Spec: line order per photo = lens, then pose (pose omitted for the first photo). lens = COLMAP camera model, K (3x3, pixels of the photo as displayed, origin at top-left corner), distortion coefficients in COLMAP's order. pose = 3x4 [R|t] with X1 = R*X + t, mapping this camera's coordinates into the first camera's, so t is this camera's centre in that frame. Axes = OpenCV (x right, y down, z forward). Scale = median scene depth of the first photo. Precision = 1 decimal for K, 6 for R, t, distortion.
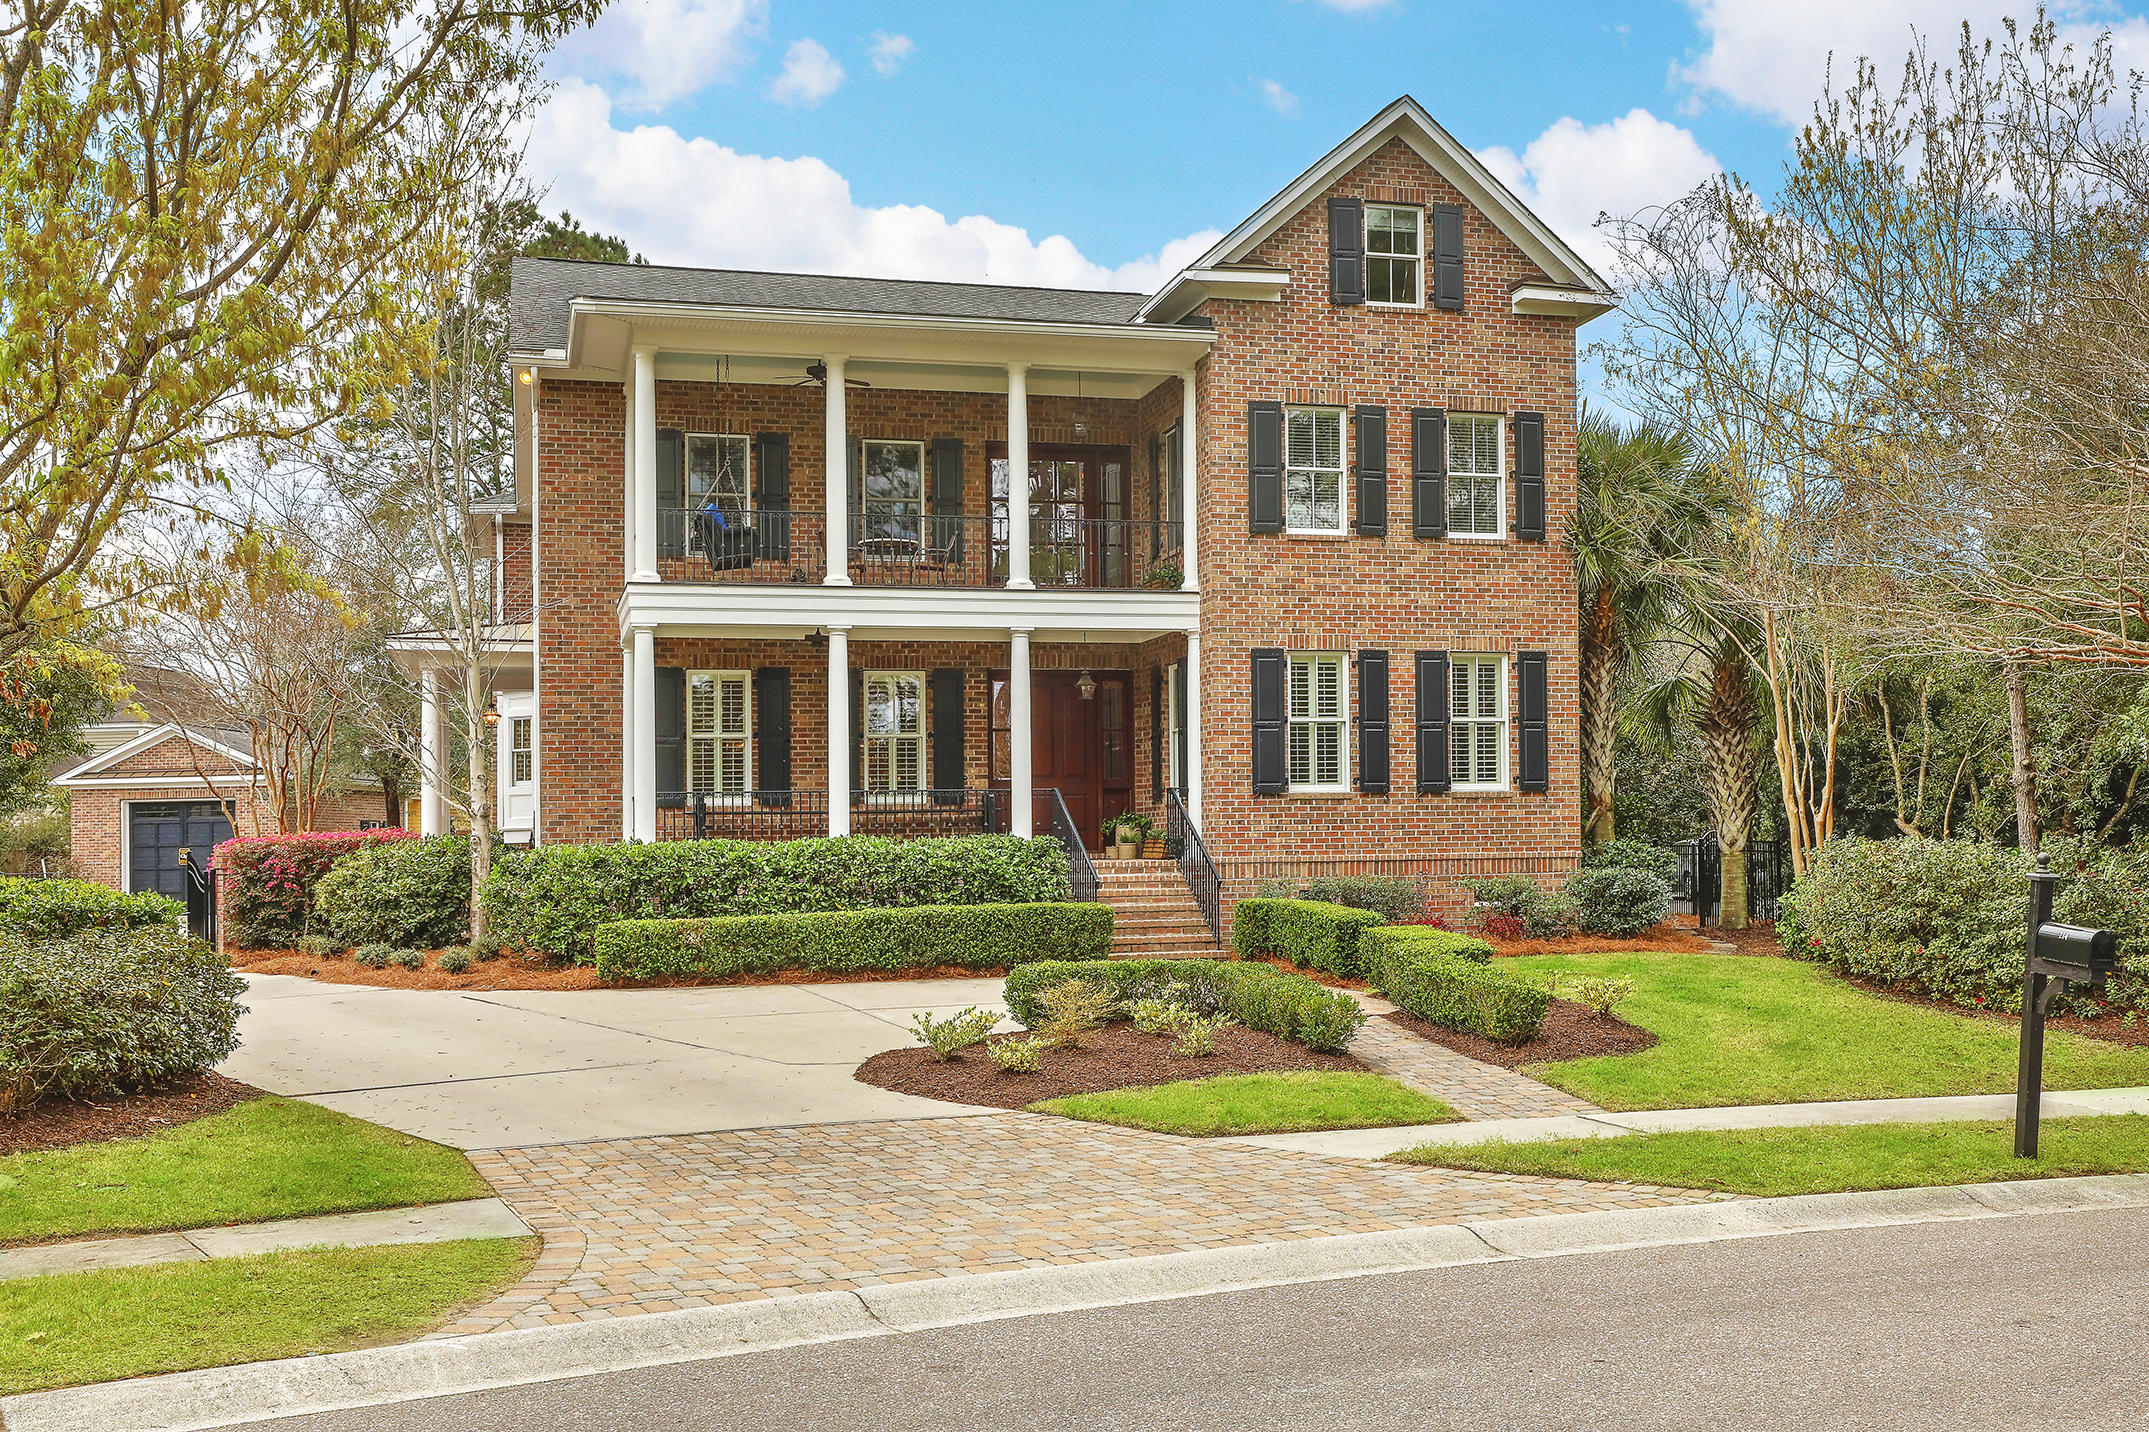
lens RADIAL K [[2039.8, 0, 1280.9], [0, 2039.8, 763.1], [0, 0, 1]] dist [0.000753, -0.005937]
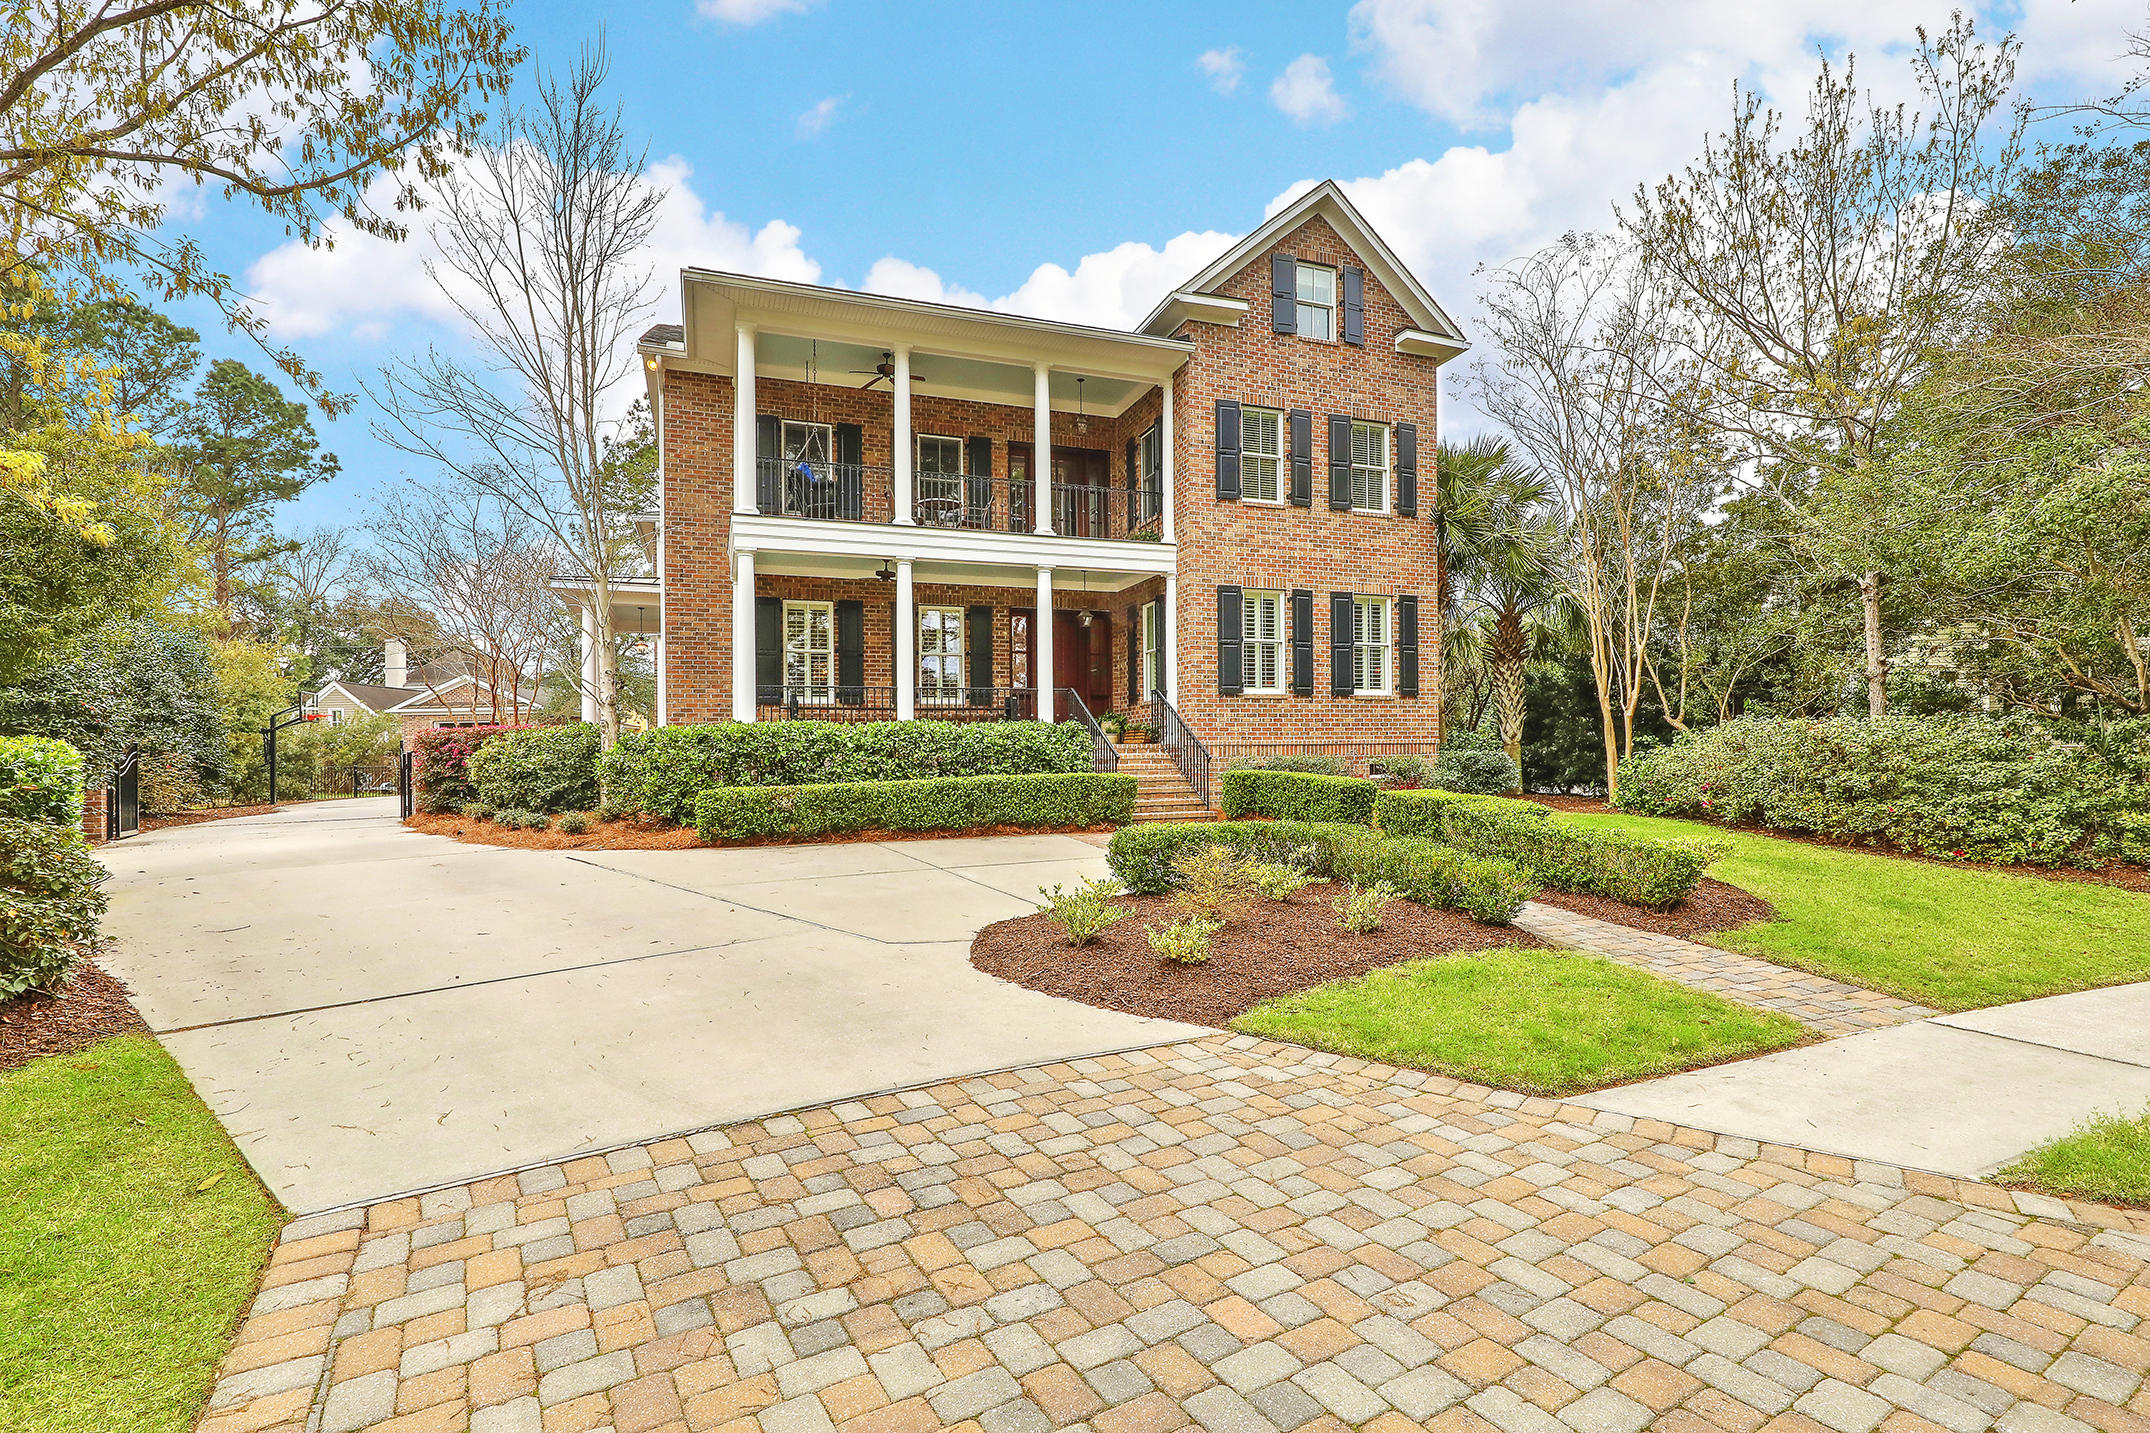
lens RADIAL K [[1089.6, 0, 1212.1], [0, 1089.6, 724.6], [0, 0, 1]] dist [-0.002494, -0.000037]
pose [[0.996329, 0.001861, 0.085583, -0.077520], [-0.003035, 0.999903, 0.013584, 0.025045], [-0.085550, -0.013793, 0.996238, 0.282236]]
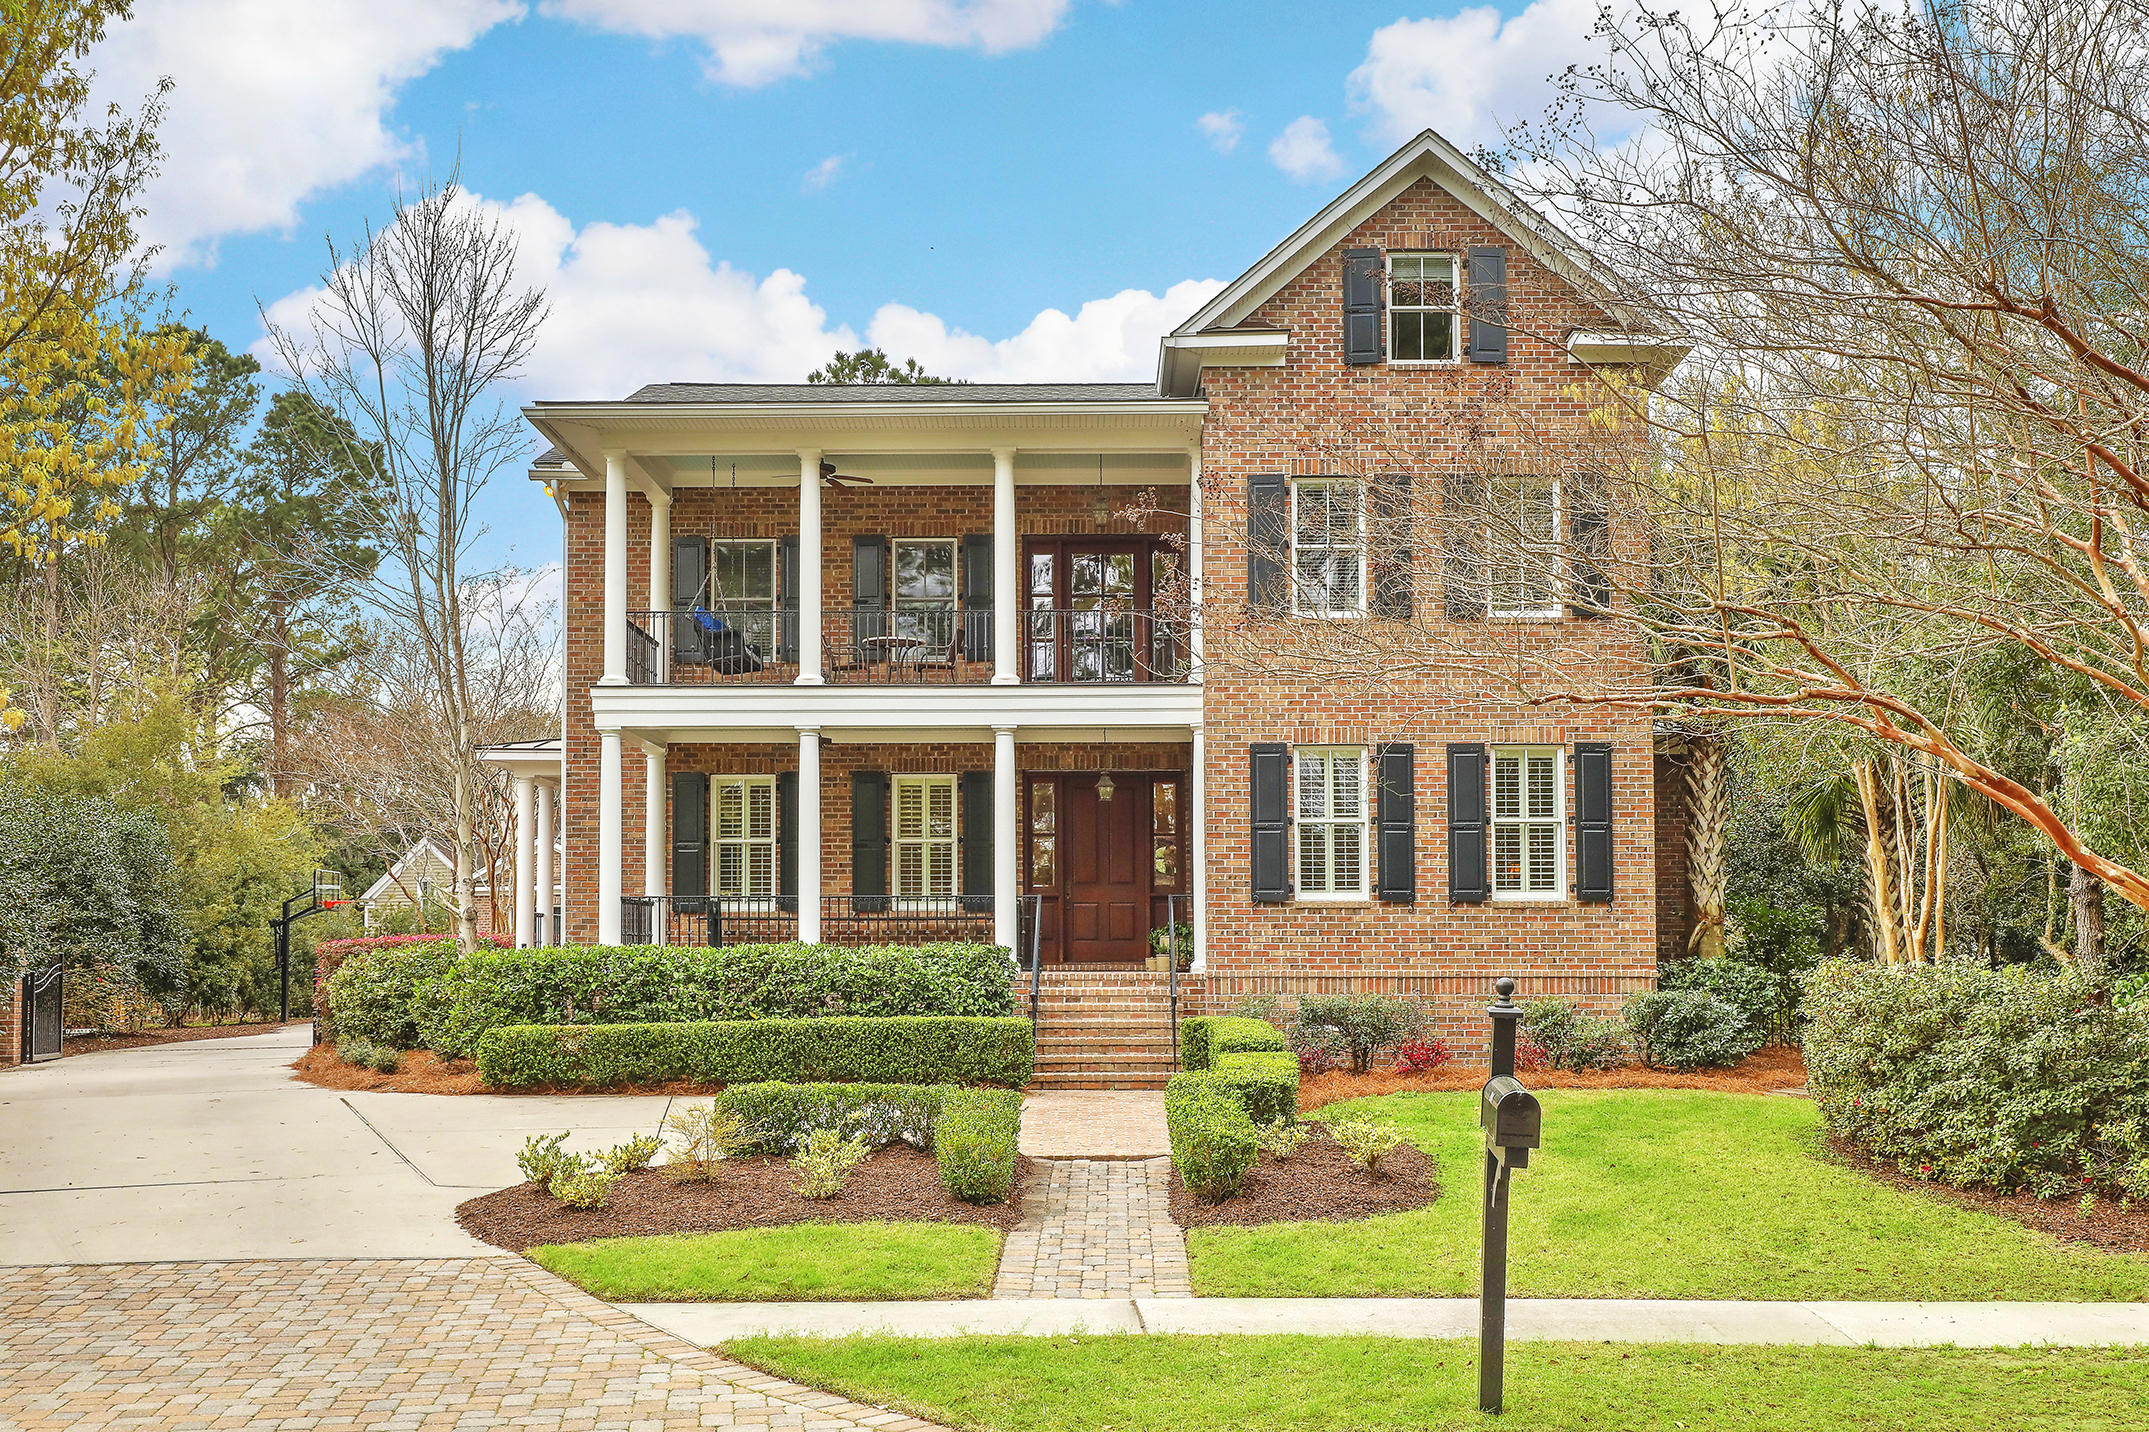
lens RADIAL K [[2010.6, 0, 1069.0], [0, 2010.6, 821.1], [0, 0, 1]] dist [0.007682, 0.005227]
pose [[0.958668, -0.005855, -0.284467, 0.161215], [-0.001897, 0.999634, -0.026969, 0.003234], [0.284521, 0.026394, 0.958306, 0.108427]]
